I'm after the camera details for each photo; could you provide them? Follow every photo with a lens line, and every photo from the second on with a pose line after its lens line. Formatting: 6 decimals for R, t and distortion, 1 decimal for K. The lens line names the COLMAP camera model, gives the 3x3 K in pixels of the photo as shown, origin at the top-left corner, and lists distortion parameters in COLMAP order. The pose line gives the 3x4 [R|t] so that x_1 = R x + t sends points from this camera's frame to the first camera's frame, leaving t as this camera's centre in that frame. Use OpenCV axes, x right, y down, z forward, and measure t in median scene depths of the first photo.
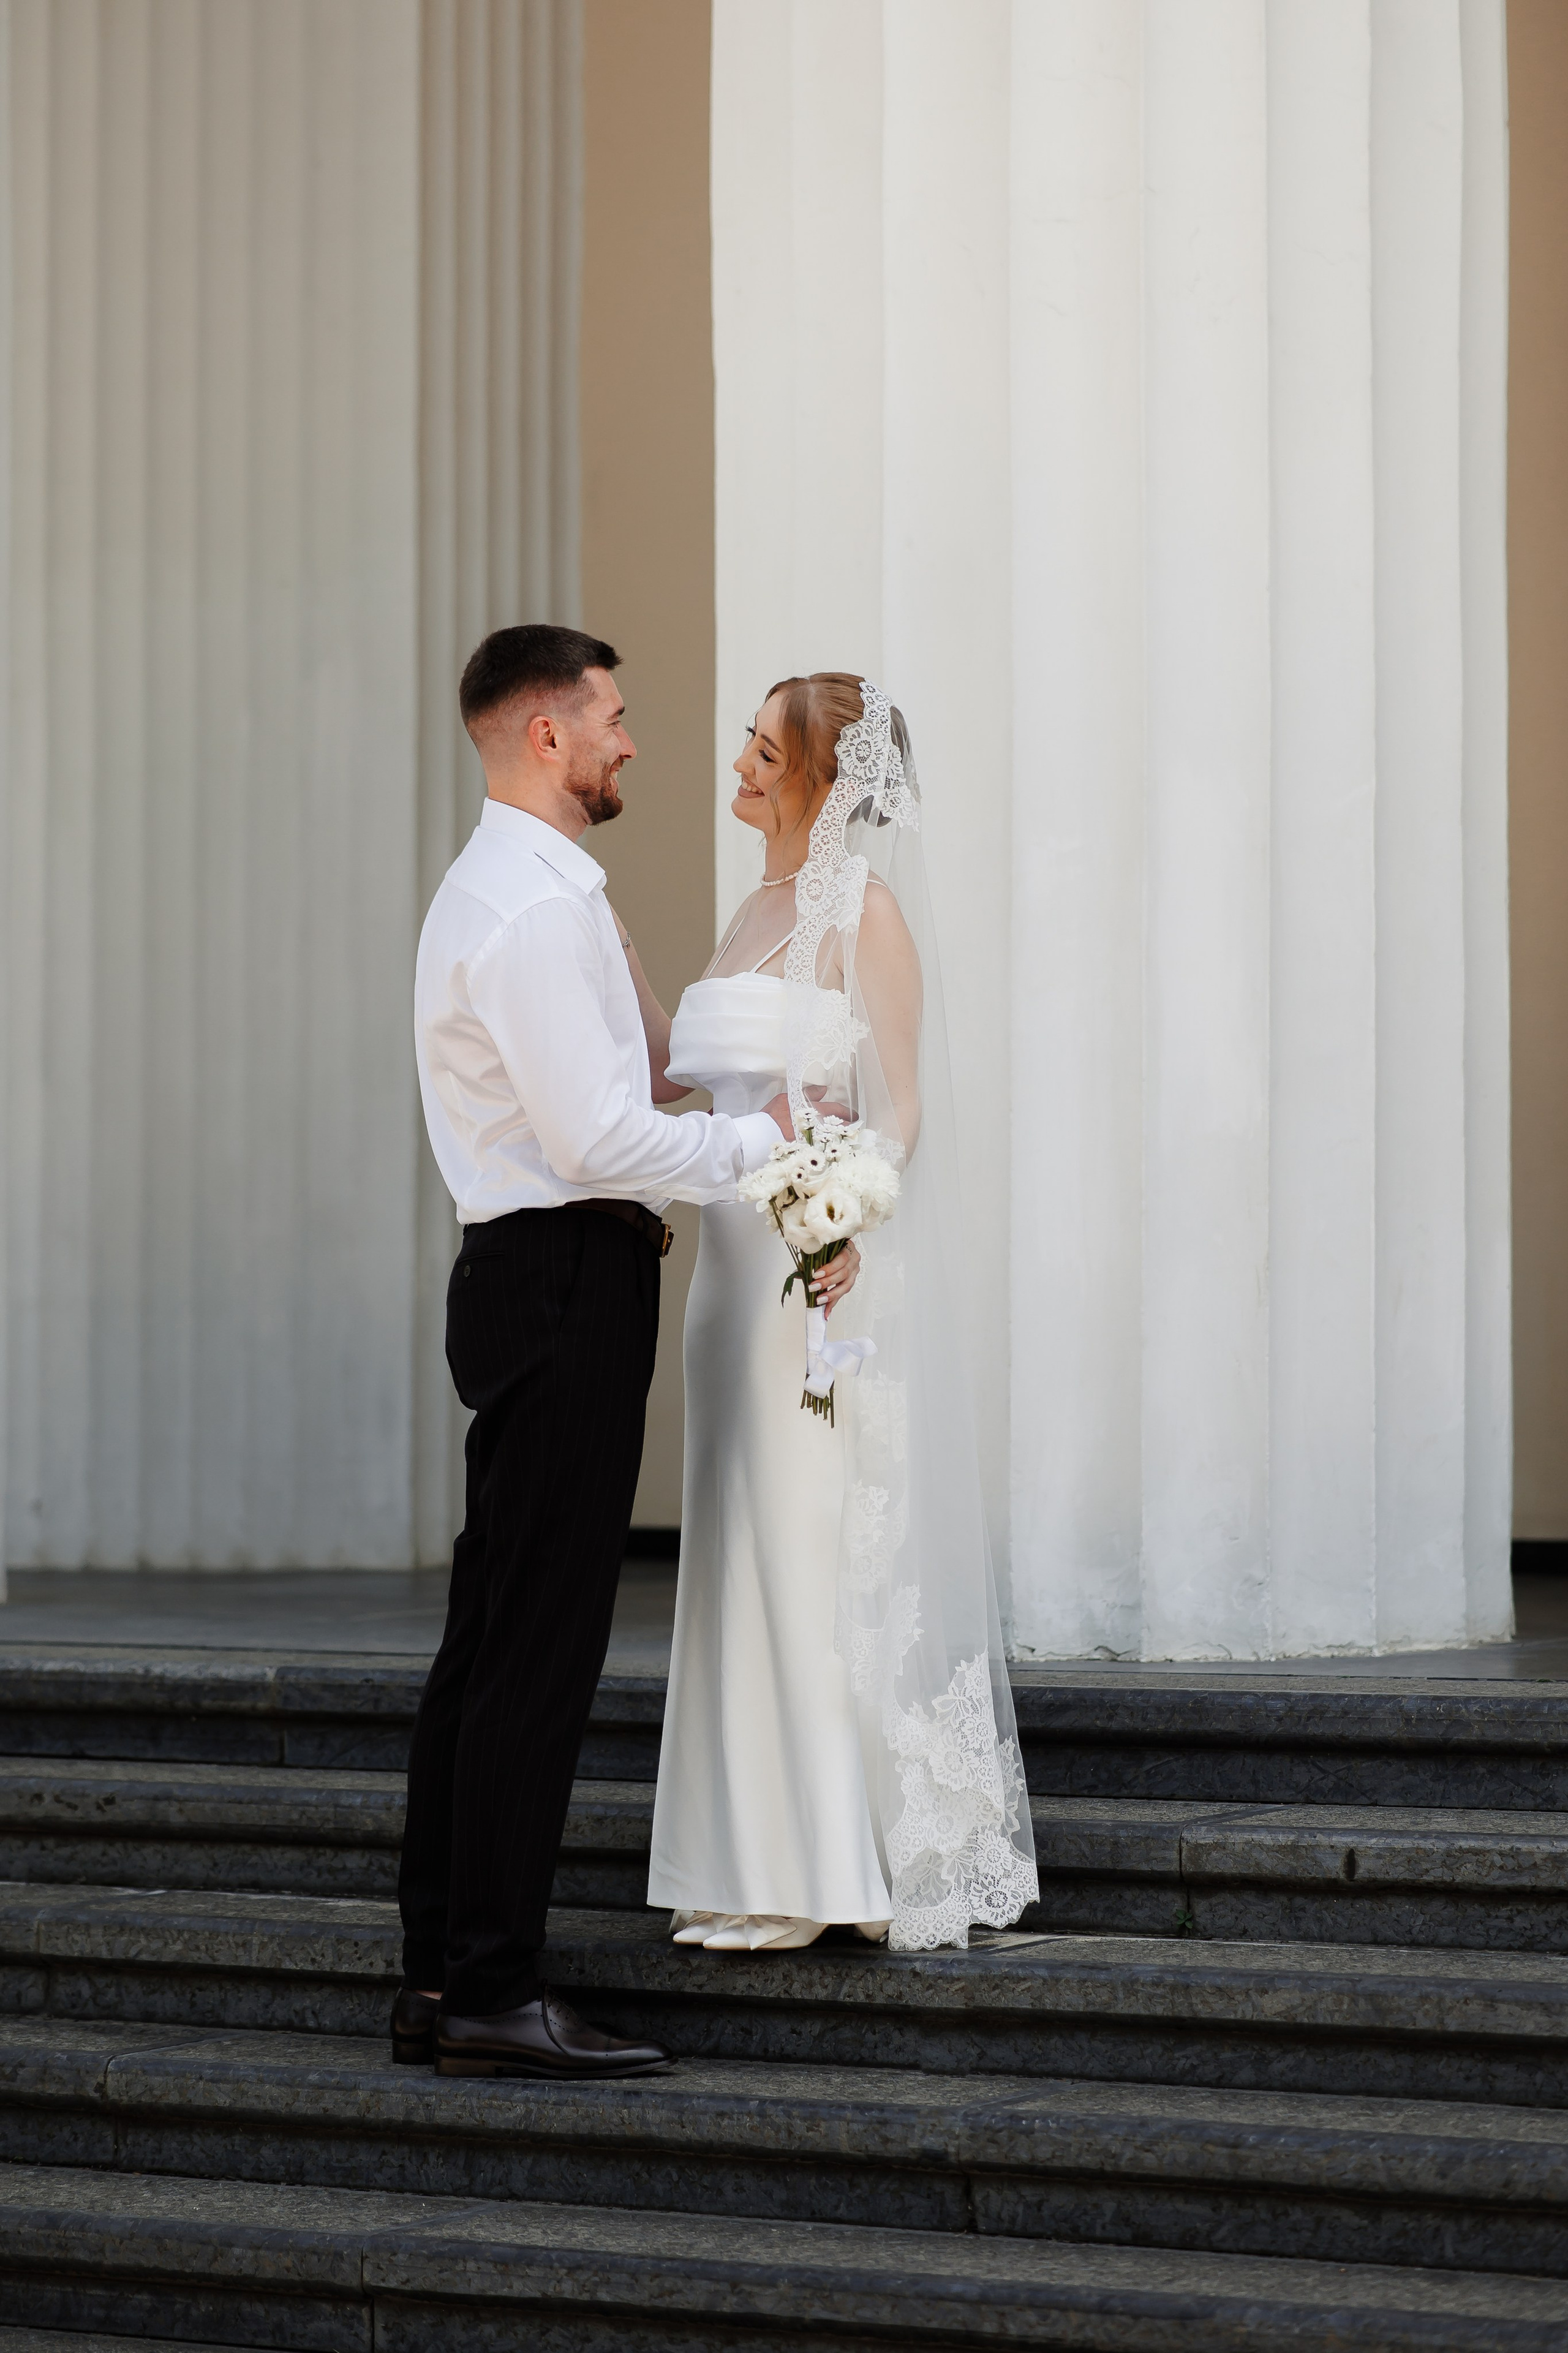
lens RADIAL K [[5942.4, 0, 786.0], [0, 5942.4, 1171.4], [0, 0, 1]] dist [0.001939, 0.246345]
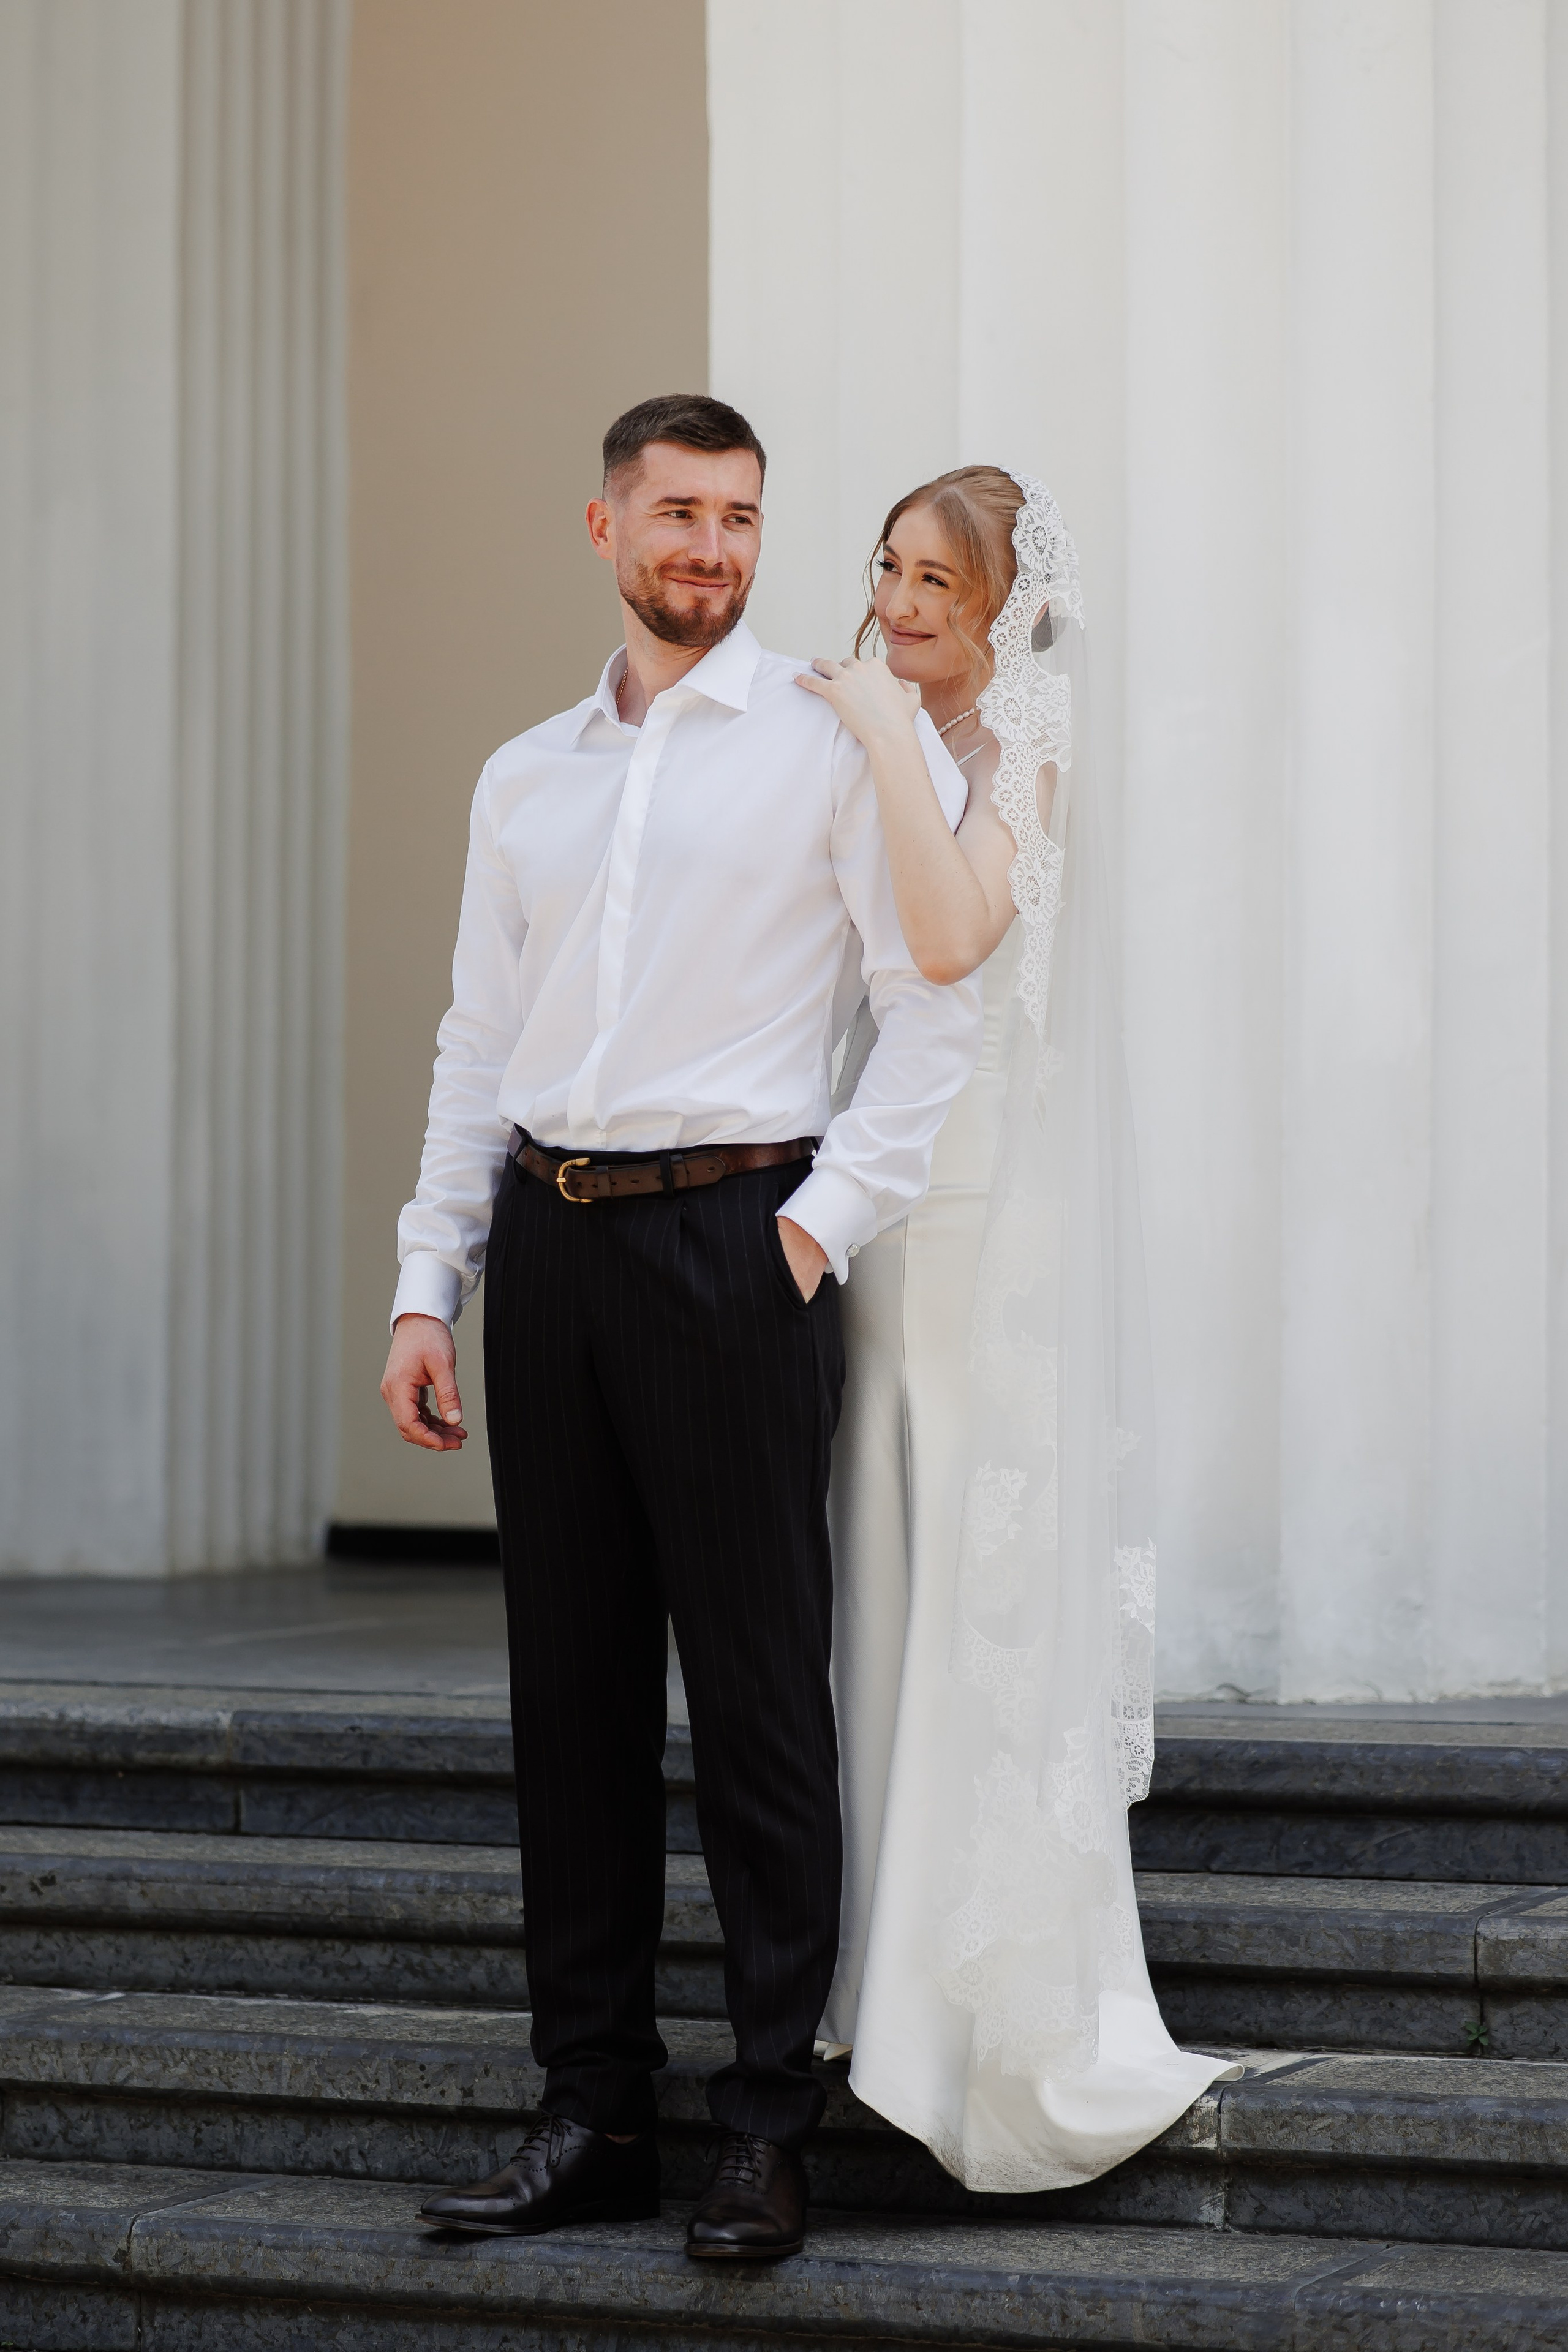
lens RADIAL K [[6350.3, 0, 738.2], [0, 6350.3, 1176.8], [0, 0, 1]] dist [0.007173, 0.057299]
pose [[0.994697, 0.008313, 0.102513, -0.112510], [-0.009159, 0.999928, 0.007785, 0.003908], [-0.102441, -0.008683, 0.994701, 0.145783]]
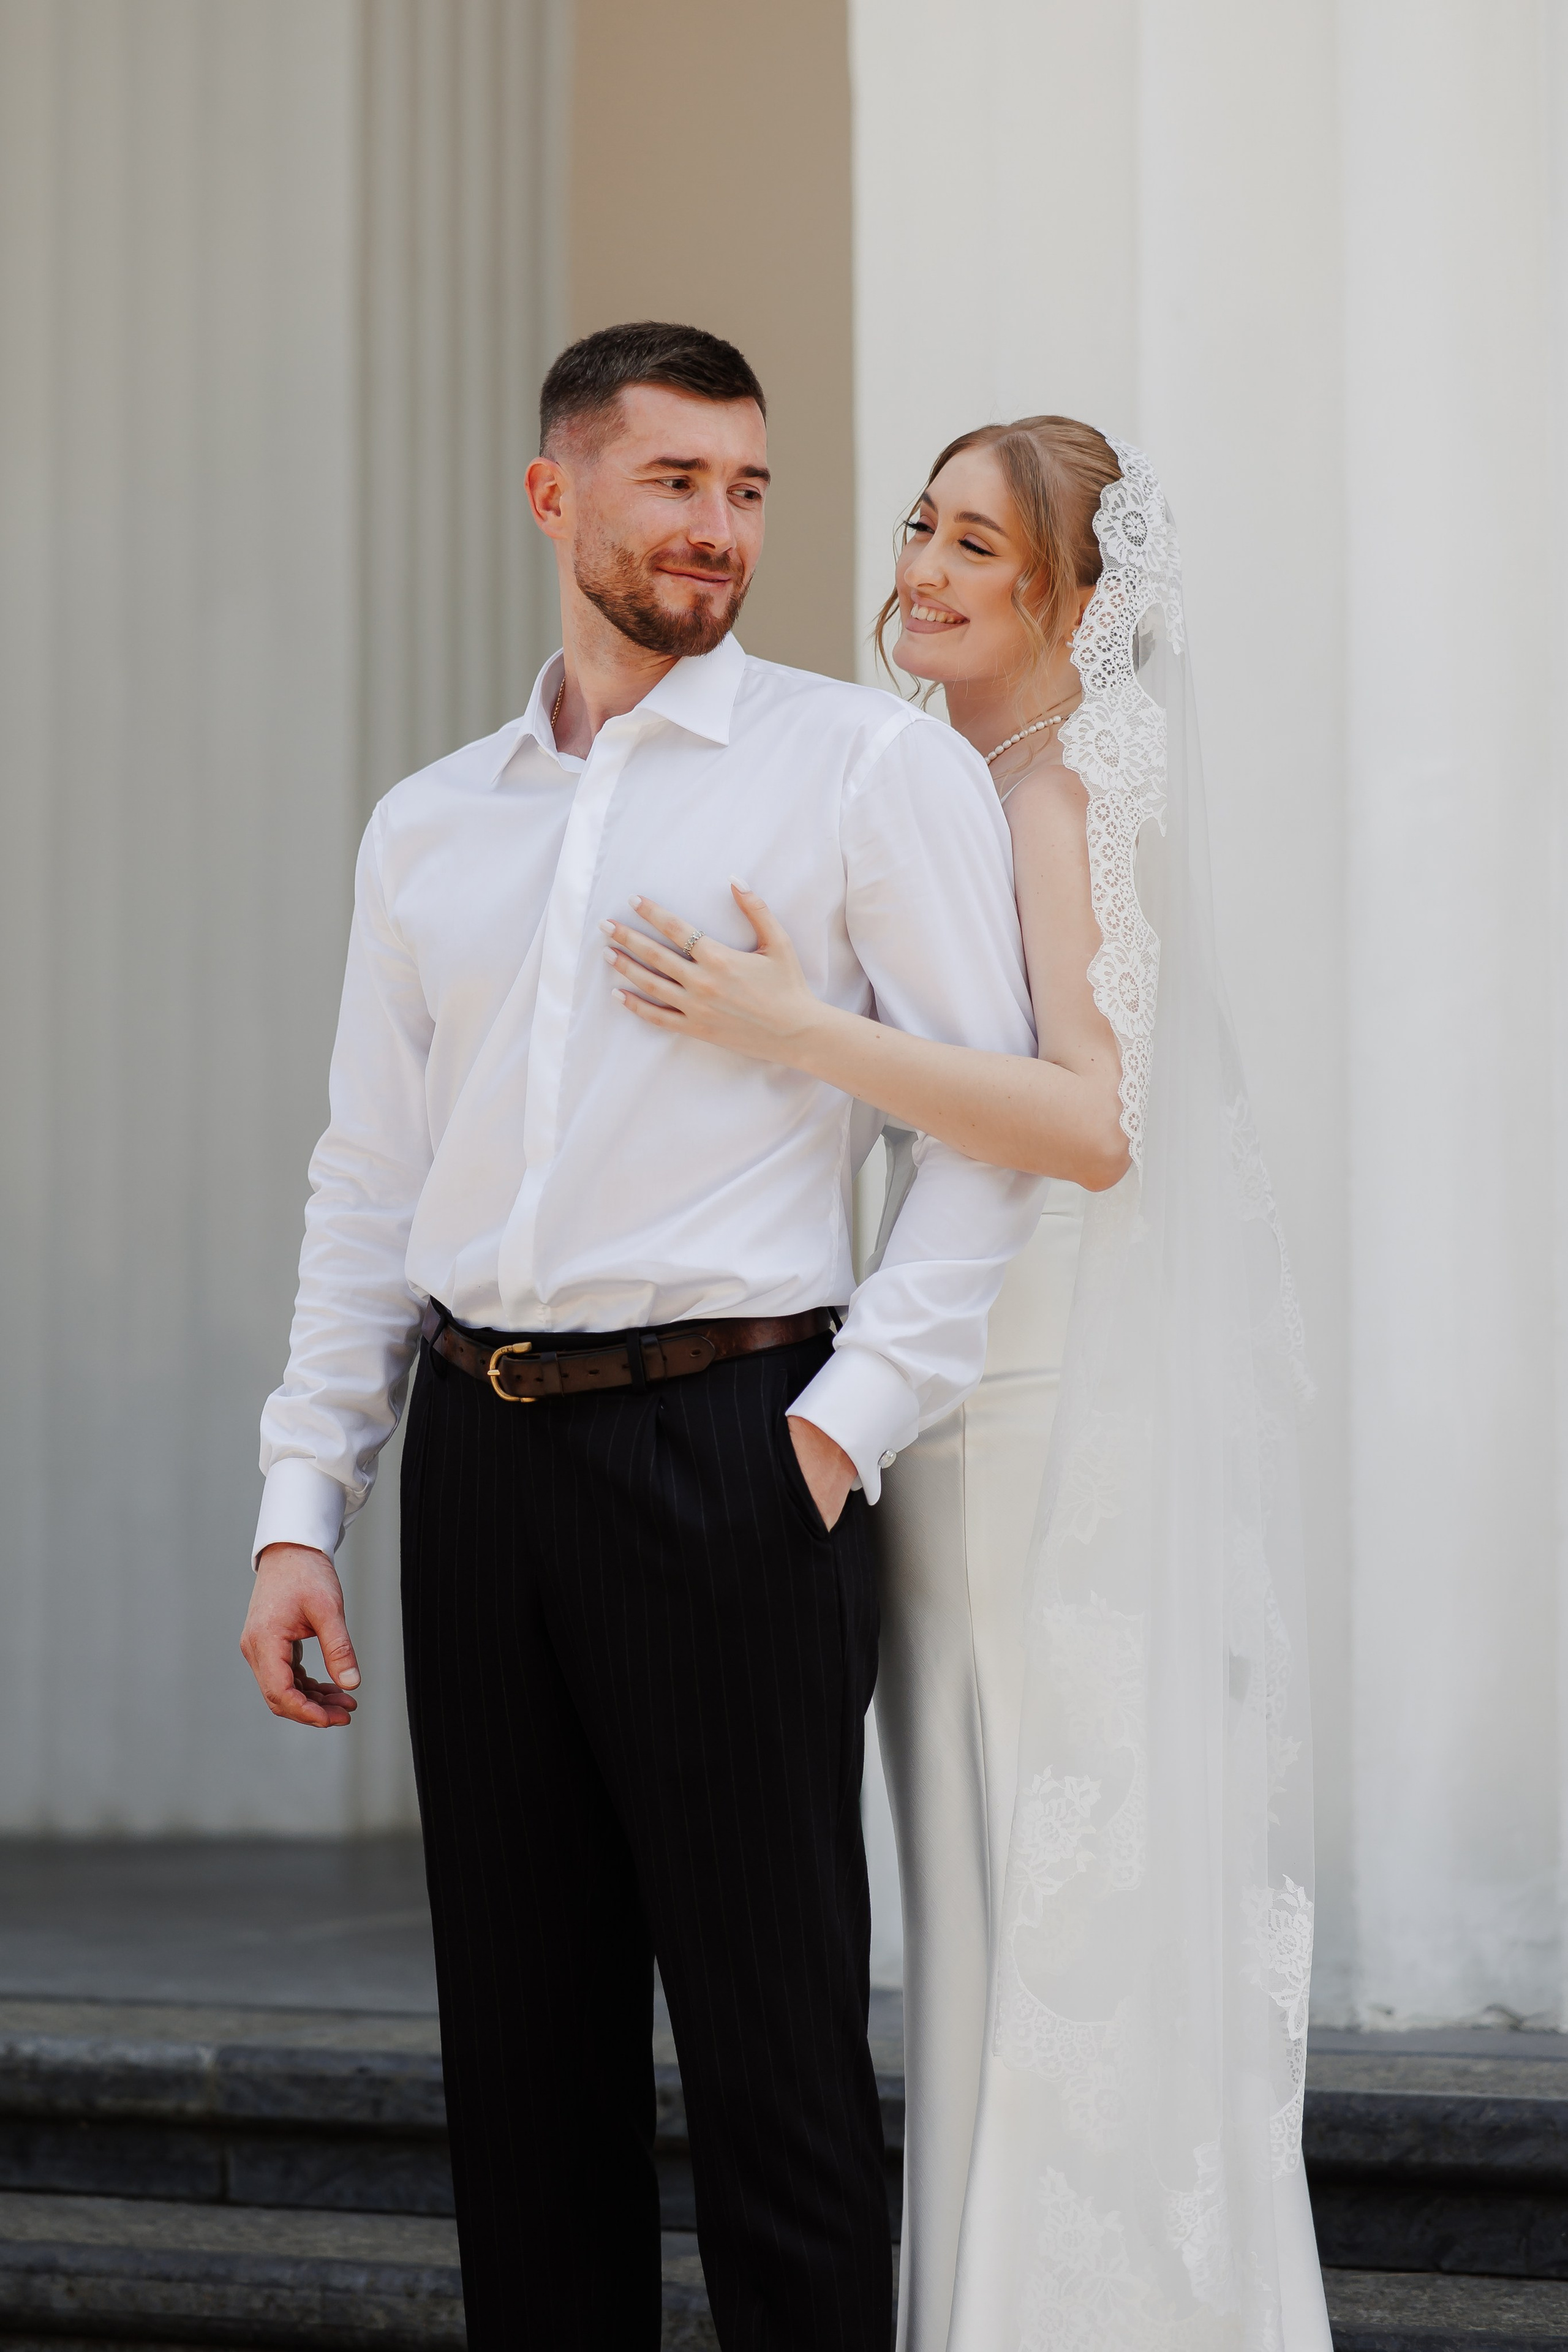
lens RADIAL K [[6288.1, 0, 717.1], [0, 6288.1, 1171.4], [0, 0, 1]] dist [-0.013026, 0.565255]
pose [[0.999865, -0.000529, 0.016422, -0.045638], [0.000922, 0.999713, -0.023921, 0.006209], [-0.016405, 0.023933, 0.999579, 0.342594]]
